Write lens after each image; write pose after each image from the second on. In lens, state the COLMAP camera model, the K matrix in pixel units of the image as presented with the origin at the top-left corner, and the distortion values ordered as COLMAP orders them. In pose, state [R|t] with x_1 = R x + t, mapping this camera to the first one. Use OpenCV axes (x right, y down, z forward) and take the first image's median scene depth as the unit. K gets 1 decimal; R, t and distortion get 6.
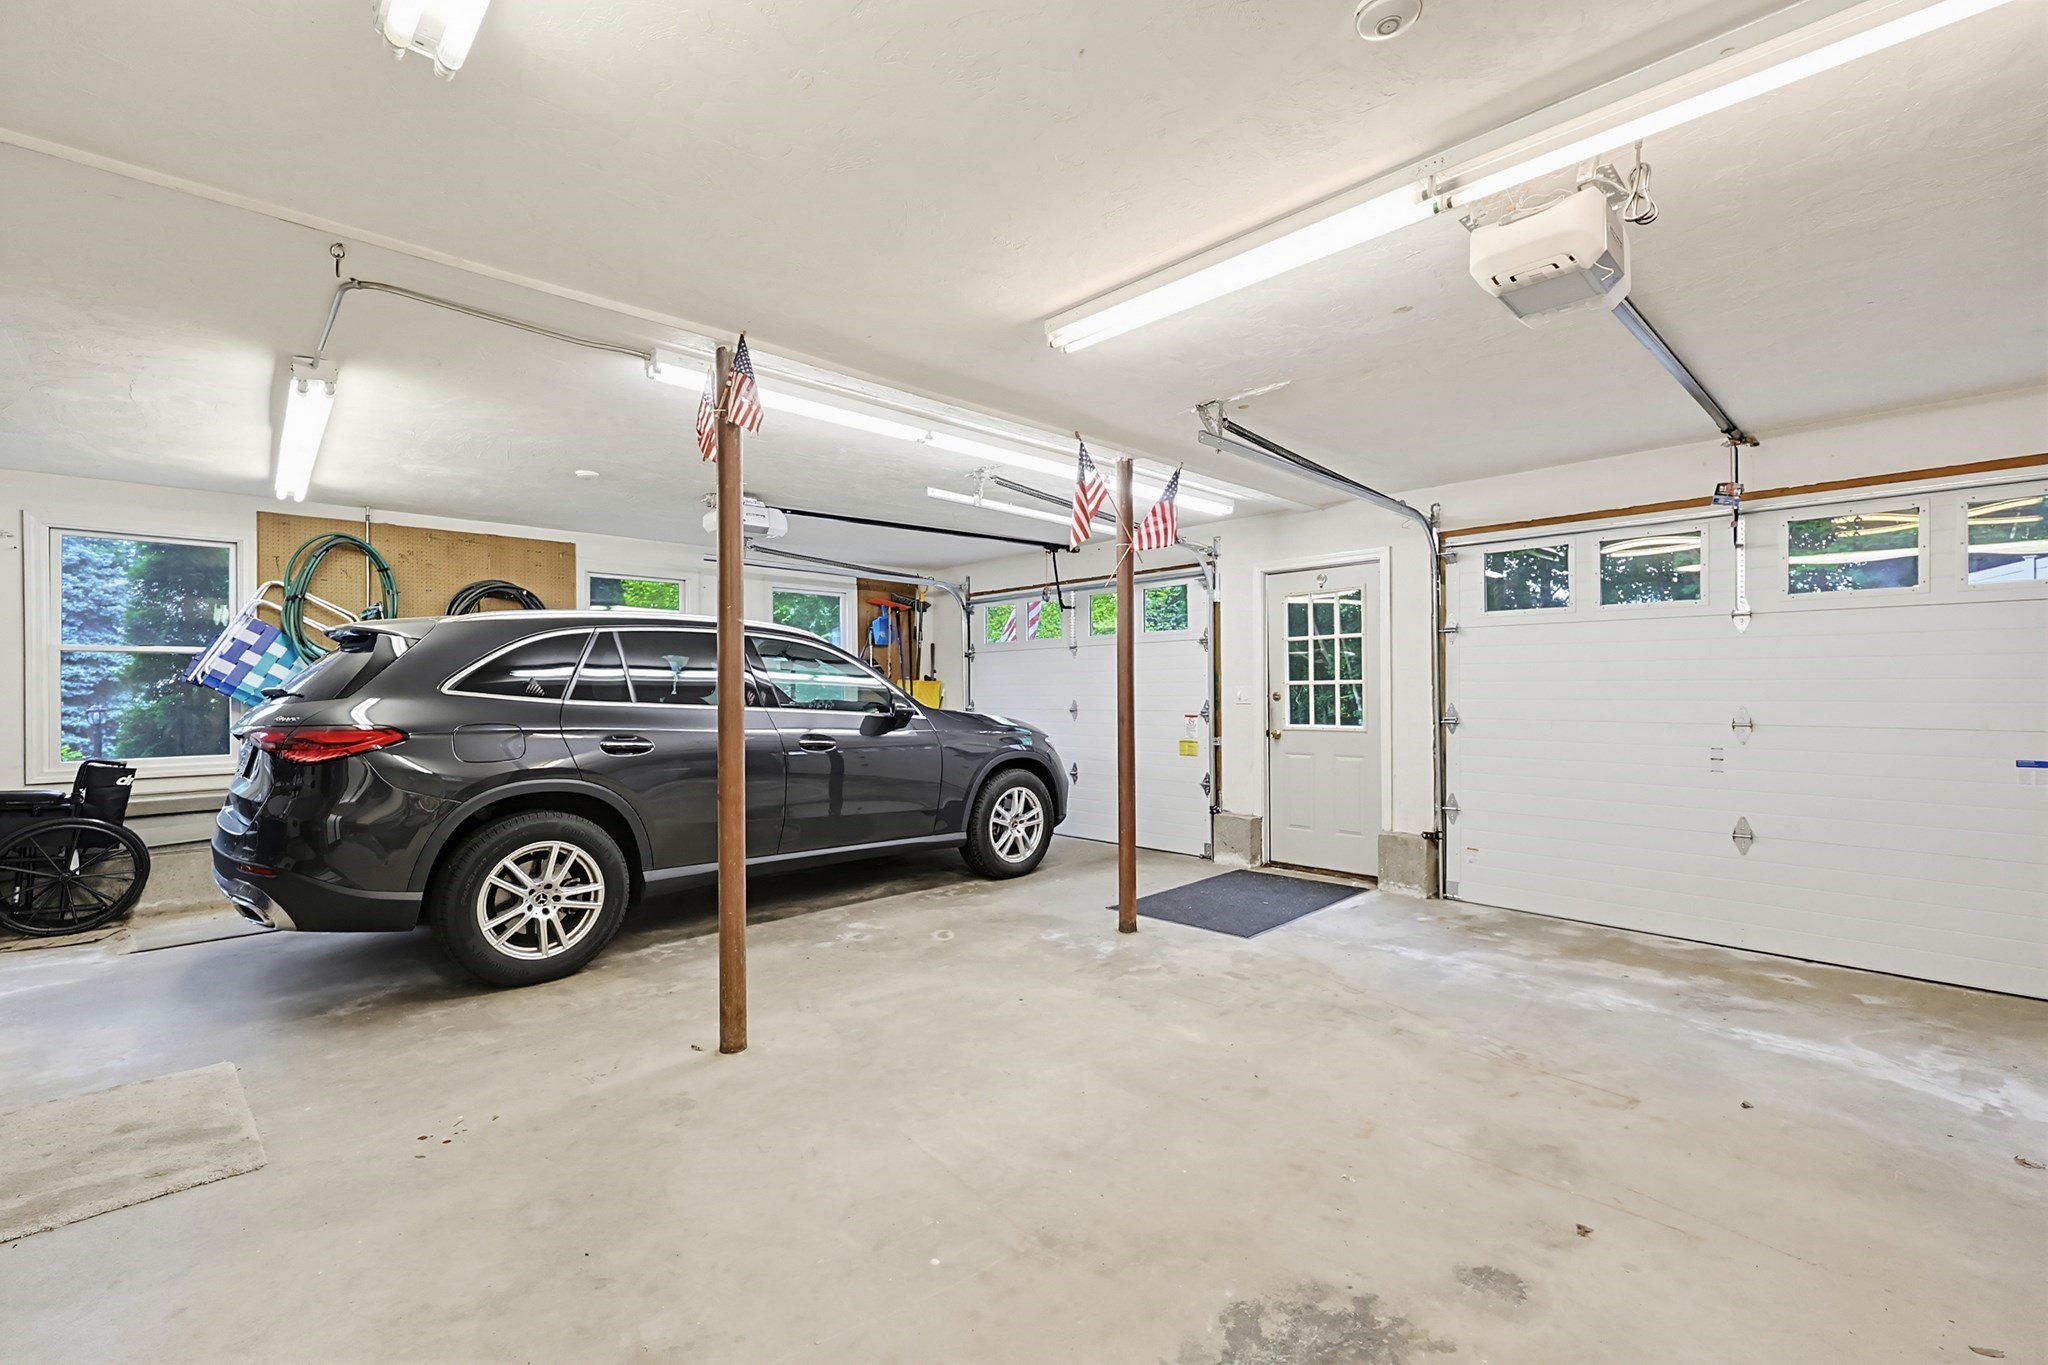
lens RADIAL K [[886.0, 0, 1020.6], [0, 886.0, 686.2], [0, 0, 1]] dist [0.001256, 0.001145]
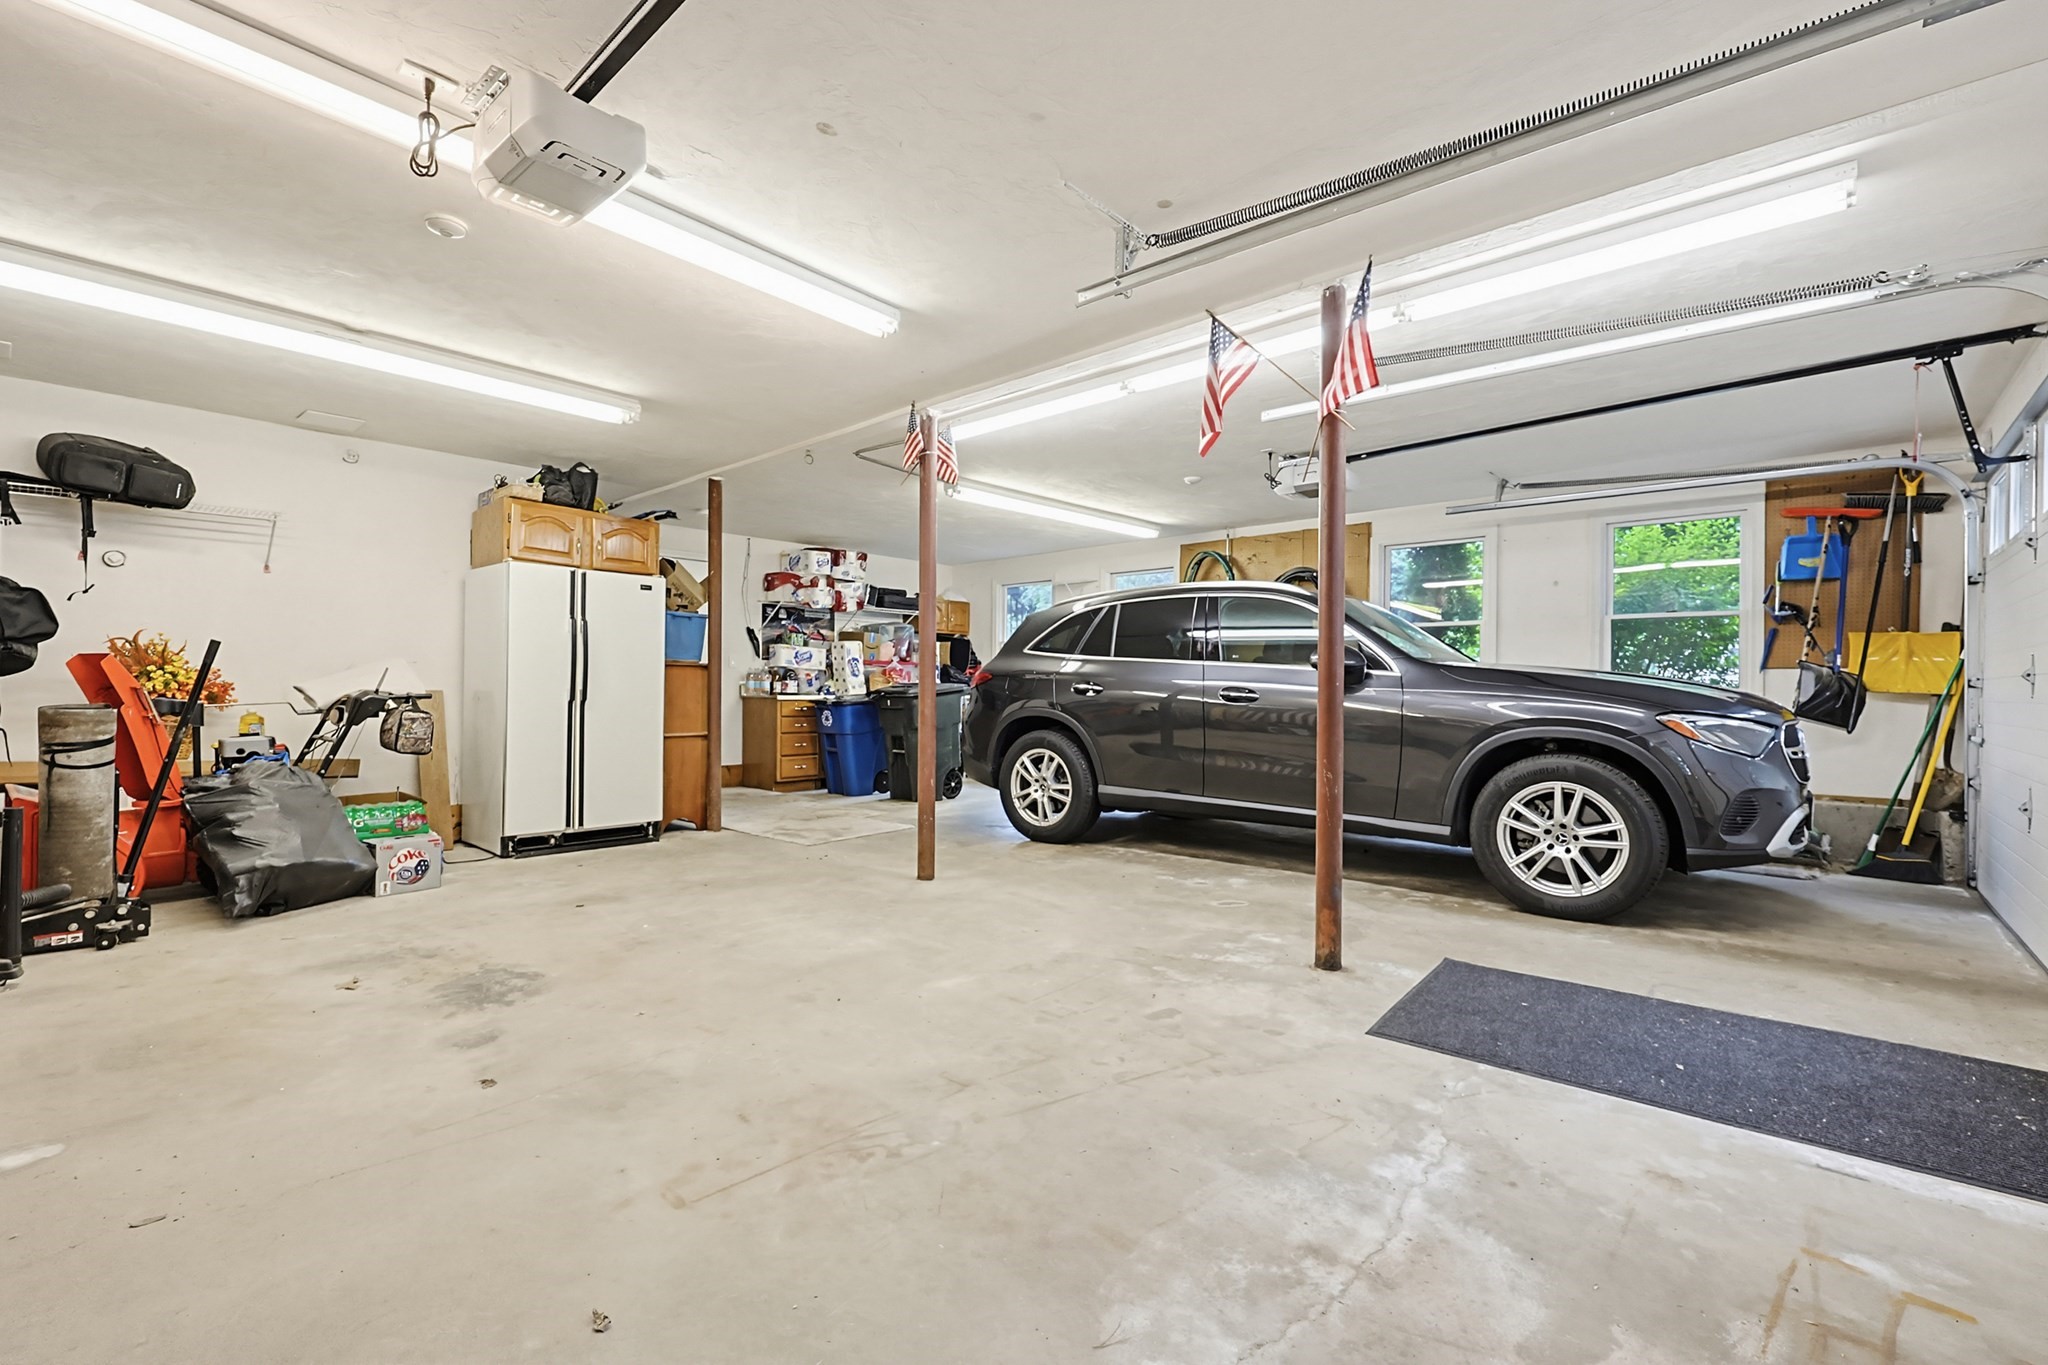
lens RADIAL K [[886.0, 0, 1021.5], [0, 886.0, 683.1], [0, 0, 1]] dist [0.001256, 0.001145]
pose [[0.080861, 0.001367, -0.996724, 0.905890], [-0.001281, 0.999998, 0.001268, 0.058731], [0.996725, 0.001174, 0.080863, 0.798497]]
